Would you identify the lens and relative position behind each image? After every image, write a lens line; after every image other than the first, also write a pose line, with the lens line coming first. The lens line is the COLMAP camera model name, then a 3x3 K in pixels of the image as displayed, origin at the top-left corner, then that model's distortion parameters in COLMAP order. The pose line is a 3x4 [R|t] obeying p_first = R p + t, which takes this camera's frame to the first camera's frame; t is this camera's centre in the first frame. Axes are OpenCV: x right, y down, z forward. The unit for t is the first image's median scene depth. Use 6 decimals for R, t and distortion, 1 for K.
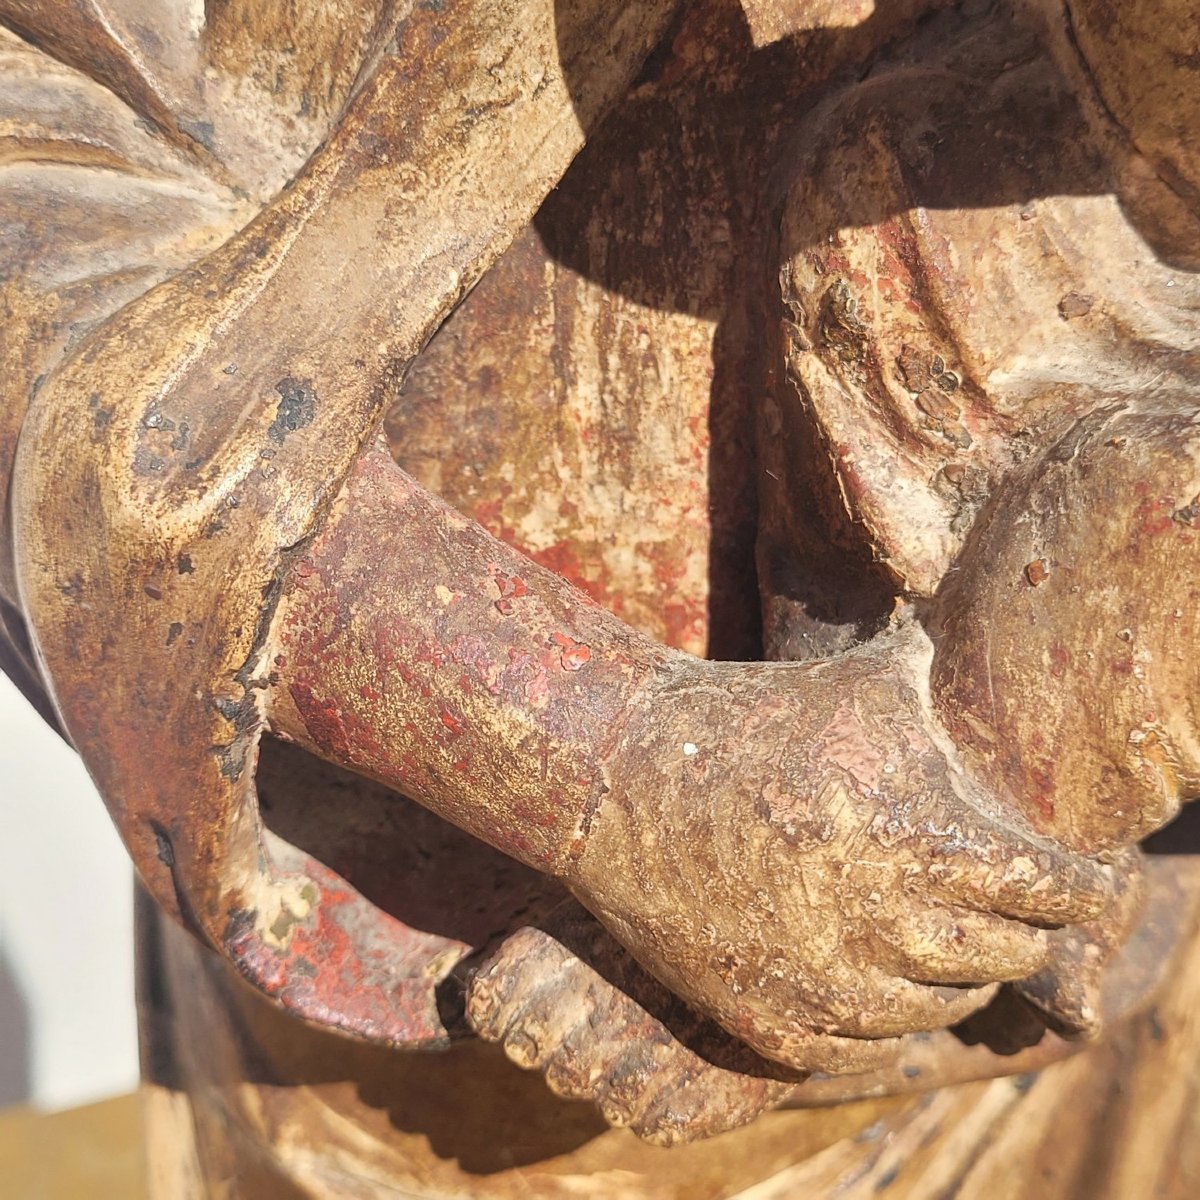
lens RADIAL K [[2047.2, 0, 601.6], [0, 2047.2, 590.3], [0, 0, 1]] dist [-0.015046, 0.000000]
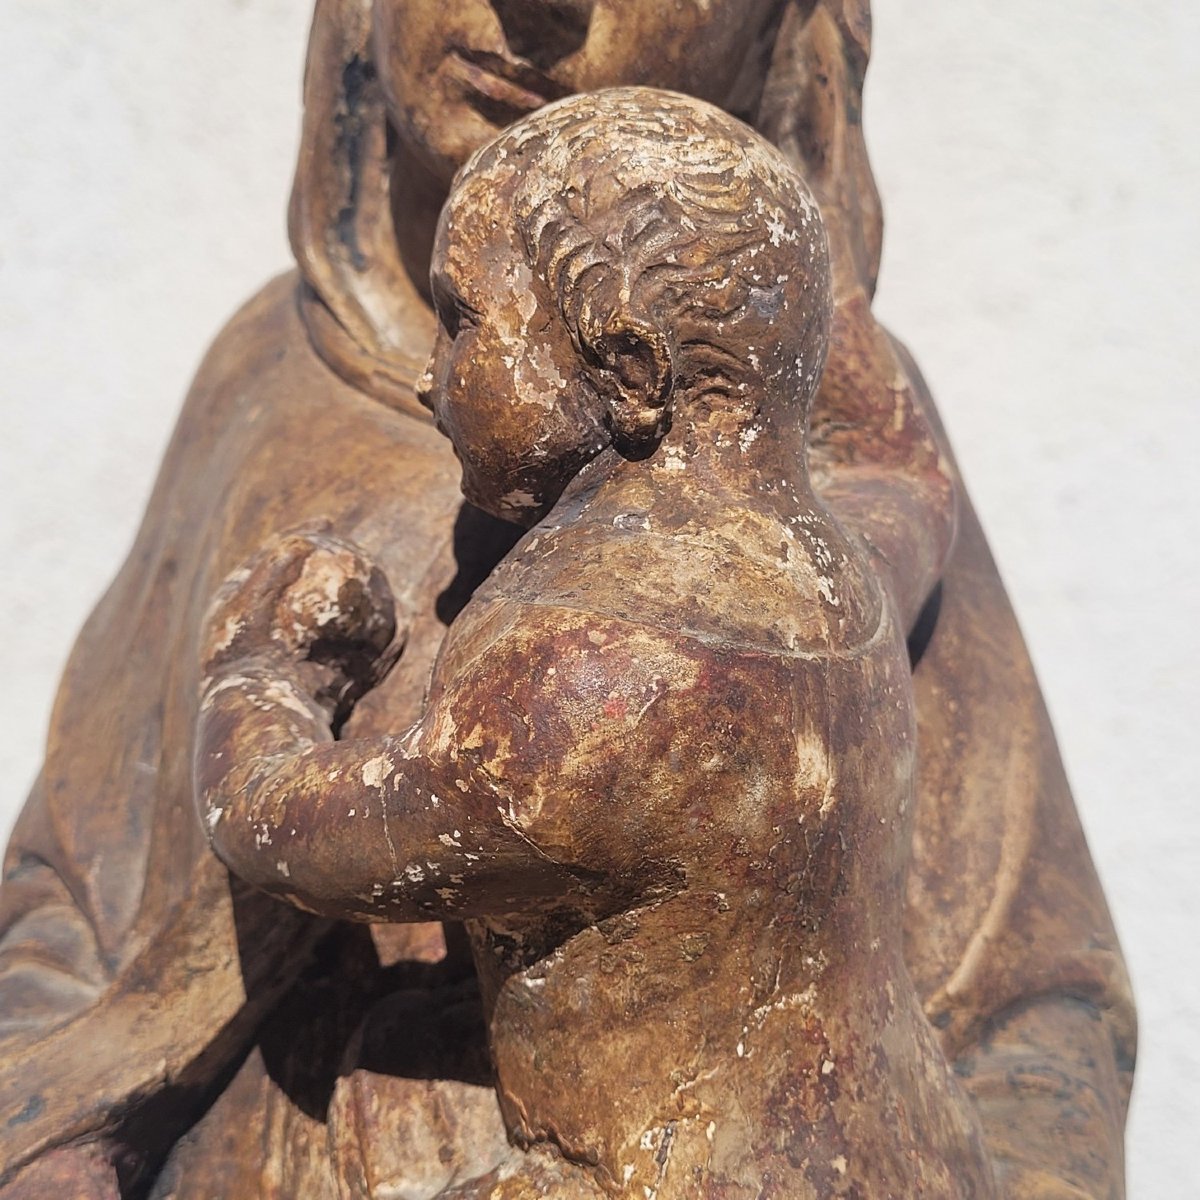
lens RADIAL K [[2047.2, 0, 602.5], [0, 2047.2, 593.8], [0, 0, 1]] dist [-0.015046, 0.000000]
pose [[0.831513, 0.050201, -0.553232, 1.165912], [-0.287593, 0.890956, -0.351409, -0.009632], [0.475264, 0.451307, 0.755279, -0.289069]]
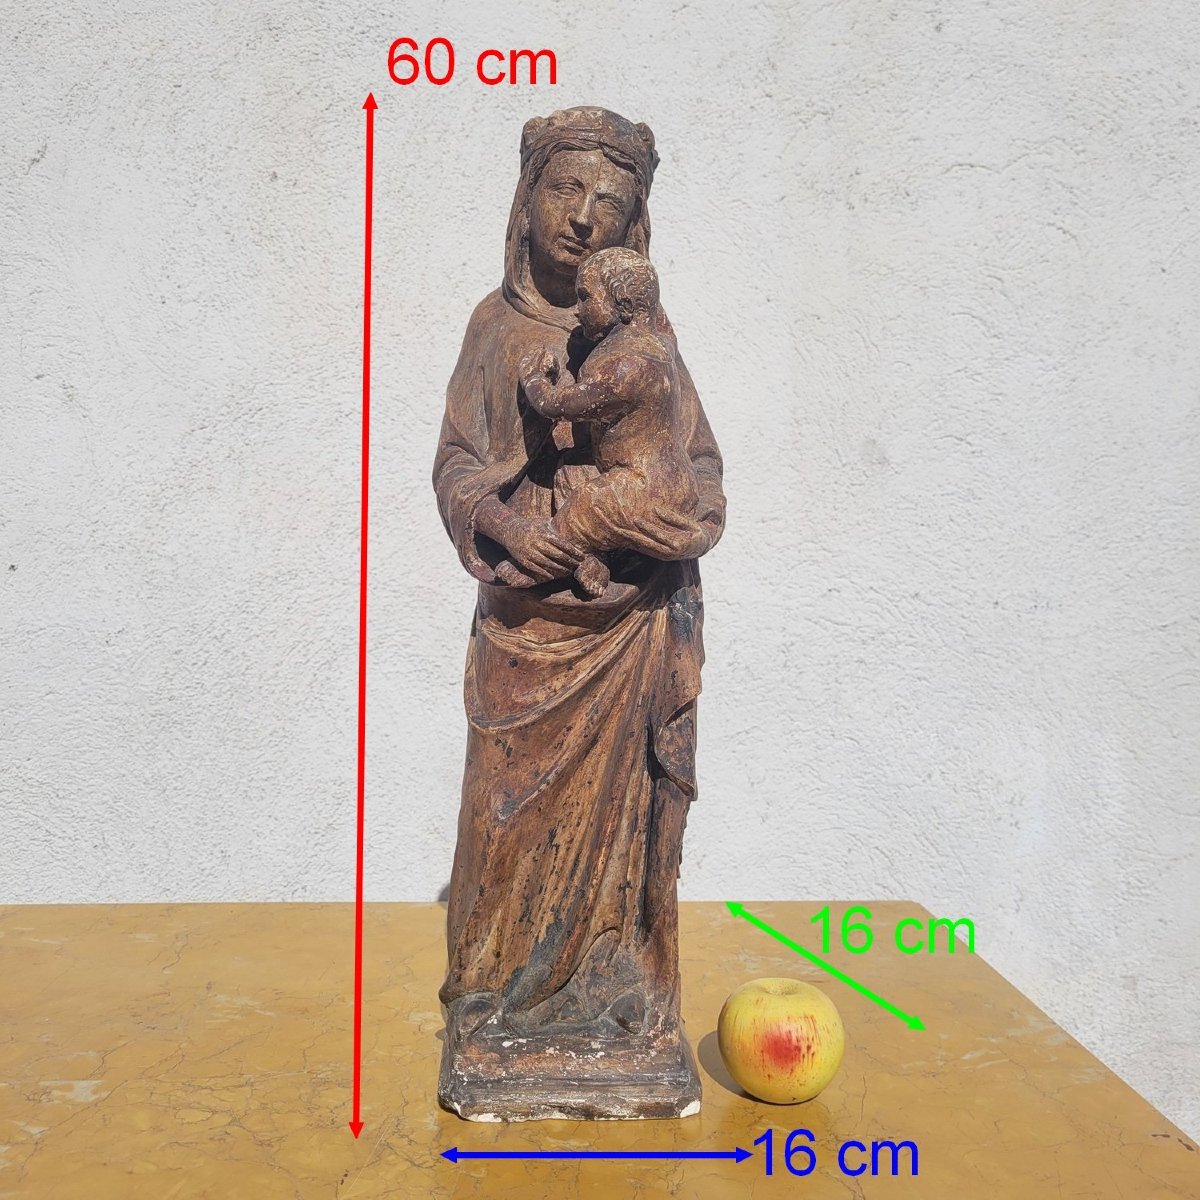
lens RADIAL K [[1264.4, 0, 595.6], [0, 1264.4, 604.8], [0, 0, 1]] dist [0.026254, 0.000000]
pose [[0.930146, 0.025331, -0.366315, 1.917412], [-0.155422, 0.931003, -0.330268, 1.752317], [0.332674, 0.364131, 0.869906, -2.718718]]
